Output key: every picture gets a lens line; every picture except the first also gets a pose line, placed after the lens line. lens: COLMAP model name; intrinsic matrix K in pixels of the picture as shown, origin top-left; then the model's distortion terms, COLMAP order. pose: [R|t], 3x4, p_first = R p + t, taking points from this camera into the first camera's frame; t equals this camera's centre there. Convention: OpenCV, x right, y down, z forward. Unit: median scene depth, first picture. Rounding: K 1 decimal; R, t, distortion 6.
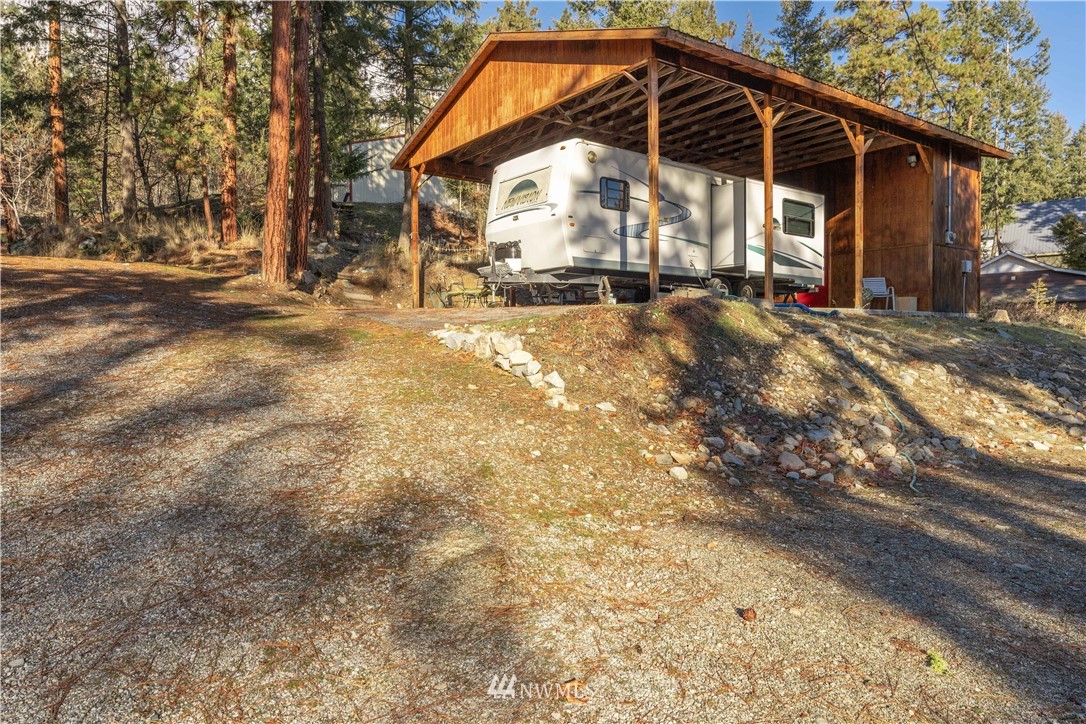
lens RADIAL K [[701.6, 0, 543.0], [0, 701.6, 362.0], [0, 0, 1]] dist [-0.002721, -0.000848]
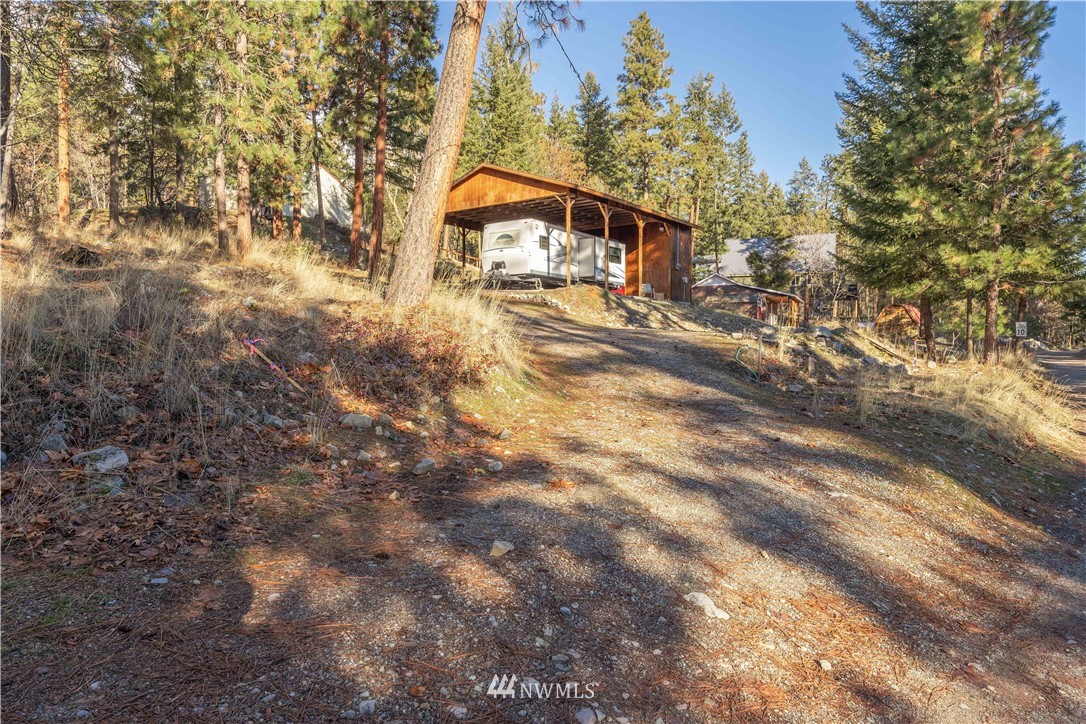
lens RADIAL K [[726.1, 0, 543.0], [0, 726.1, 362.0], [0, 0, 1]] dist [-0.001768, 0.000438]
pose [[0.951529, -0.001388, 0.307556, -0.521449], [0.005290, 0.999916, -0.011854, 0.147456], [-0.307514, 0.012906, 0.951456, -1.031612]]
